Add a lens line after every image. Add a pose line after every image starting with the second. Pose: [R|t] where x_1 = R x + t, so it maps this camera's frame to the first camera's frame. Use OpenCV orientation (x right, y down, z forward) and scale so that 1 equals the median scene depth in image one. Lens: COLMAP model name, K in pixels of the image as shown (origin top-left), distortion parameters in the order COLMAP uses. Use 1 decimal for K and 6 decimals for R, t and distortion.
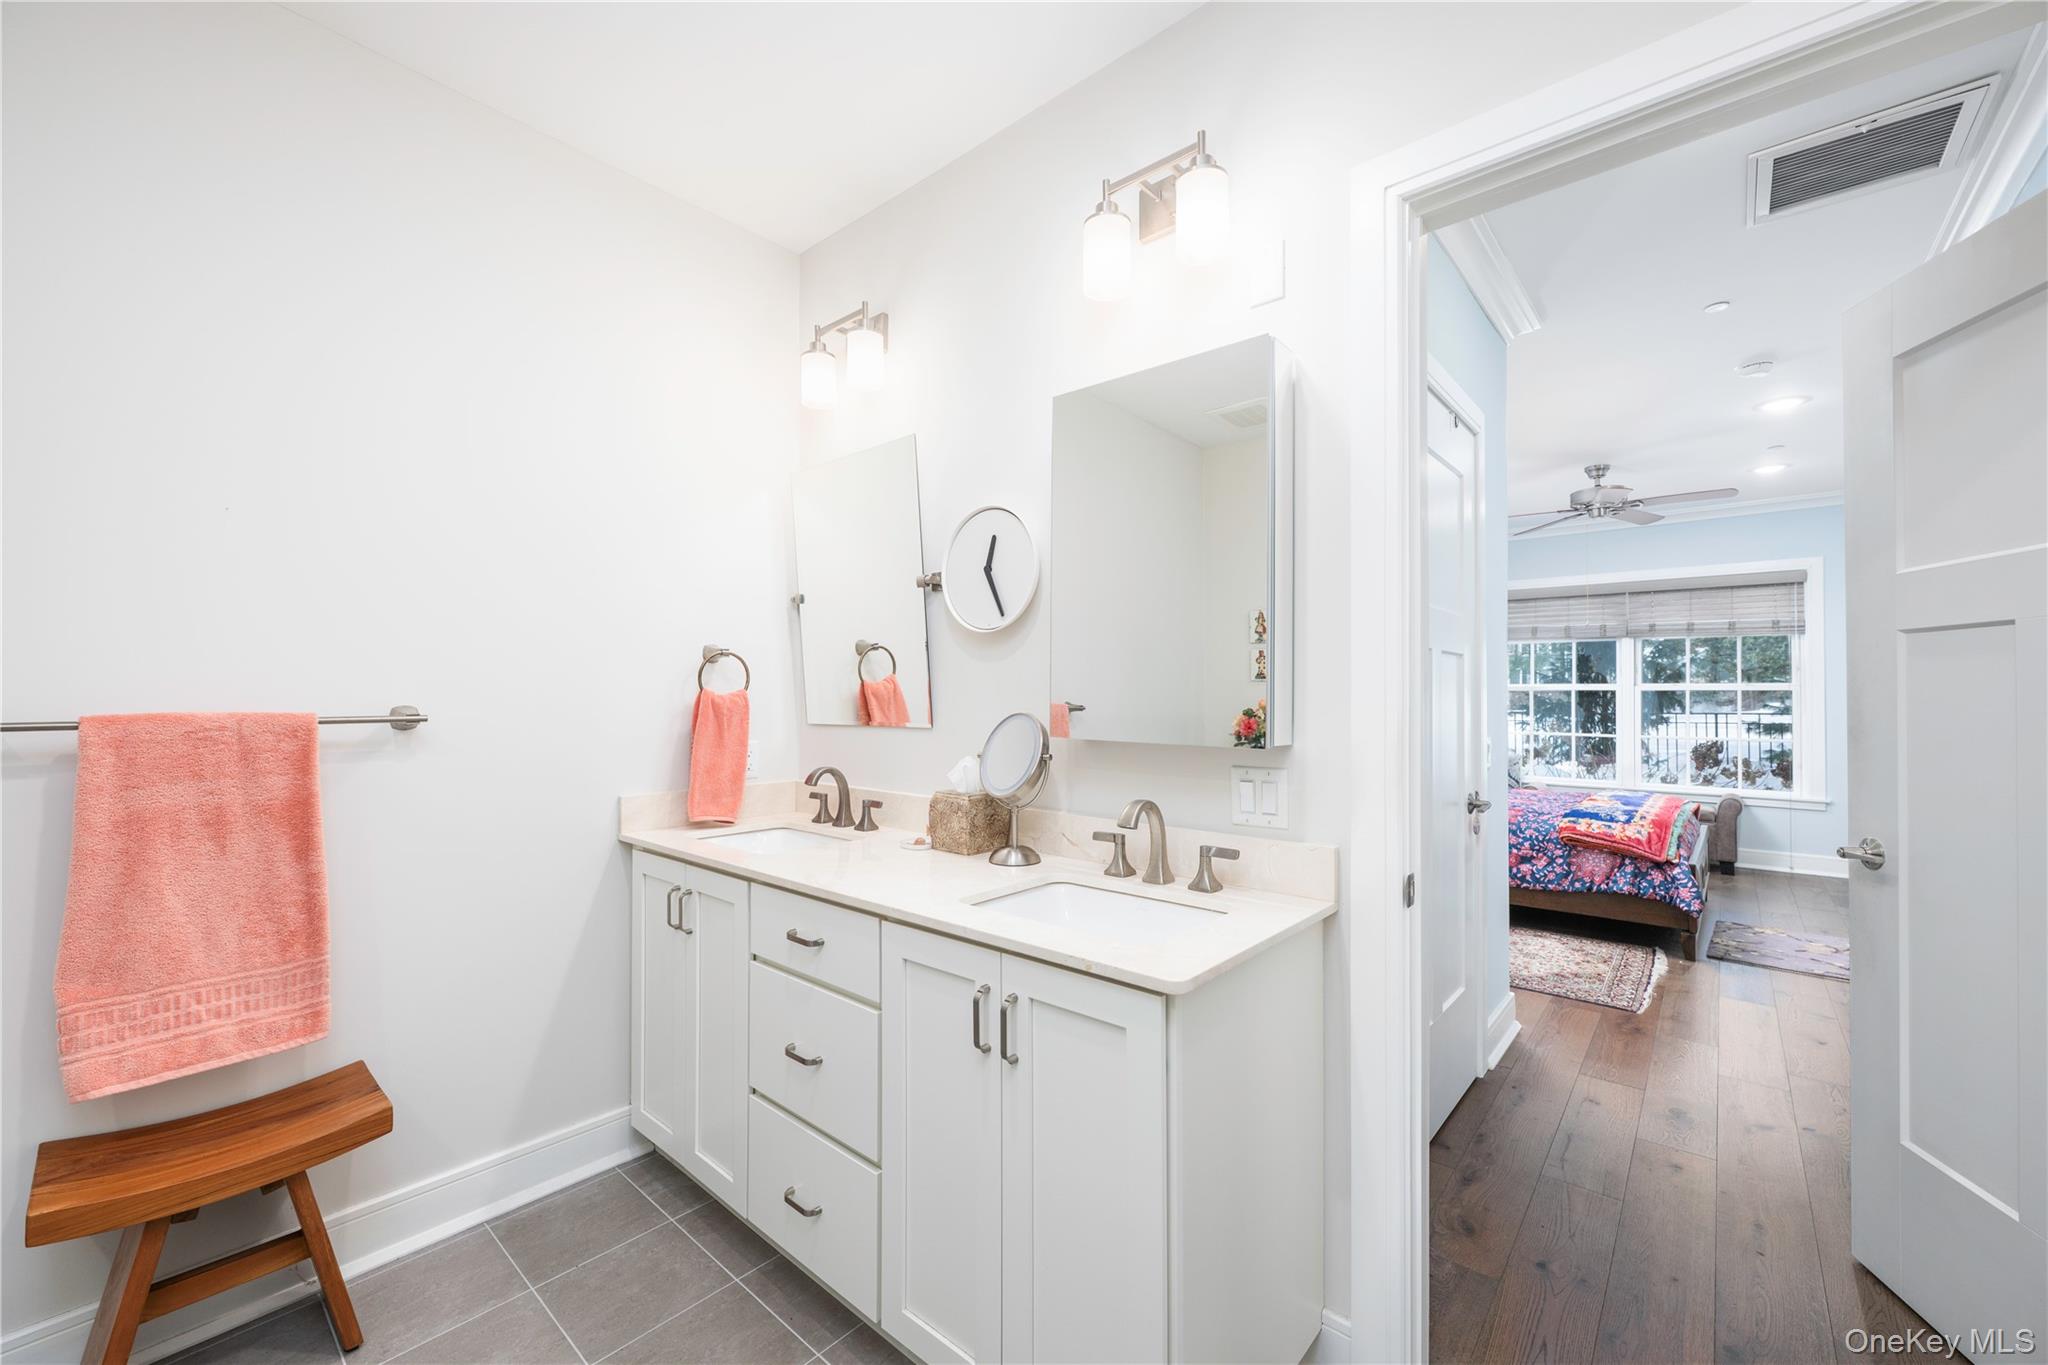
lens RADIAL K [[810.1, 0, 1022.6], [0, 810.1, 686.0], [0, 0, 1]] dist [0.002304, 0.000482]
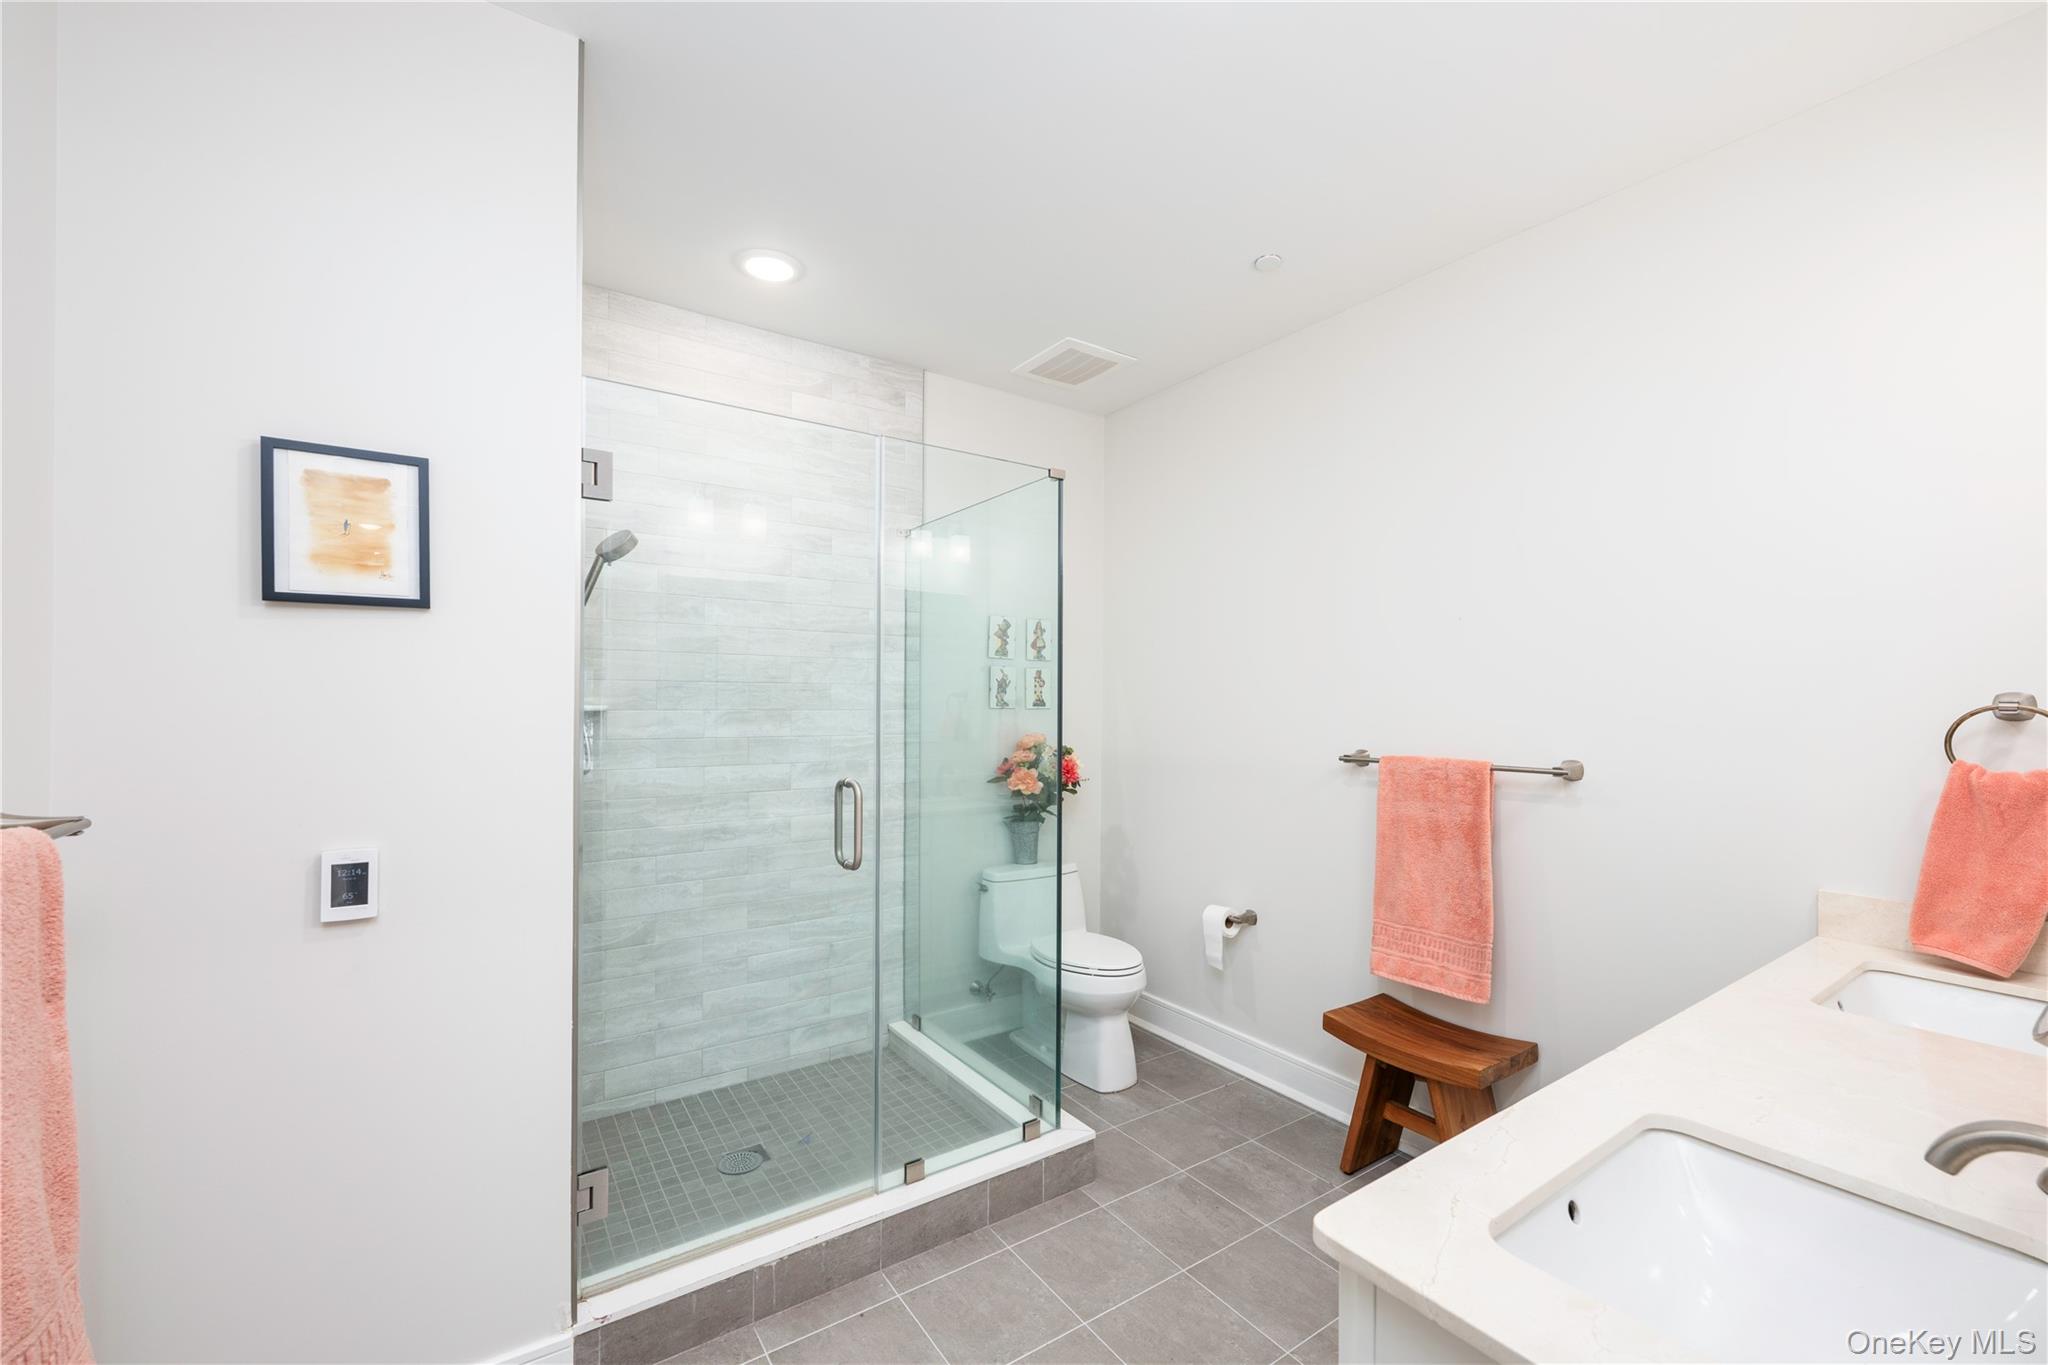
lens RADIAL K [[810.1, 0, 1022.6], [0, 810.1, 686.0], [0, 0, 1]] dist [0.002304, 0.000482]
pose [[-0.243802, -0.038970, -0.969042, 0.683199], [-0.012308, 0.999236, -0.037087, -0.035849], [0.969747, 0.002885, -0.244095, 0.618268]]
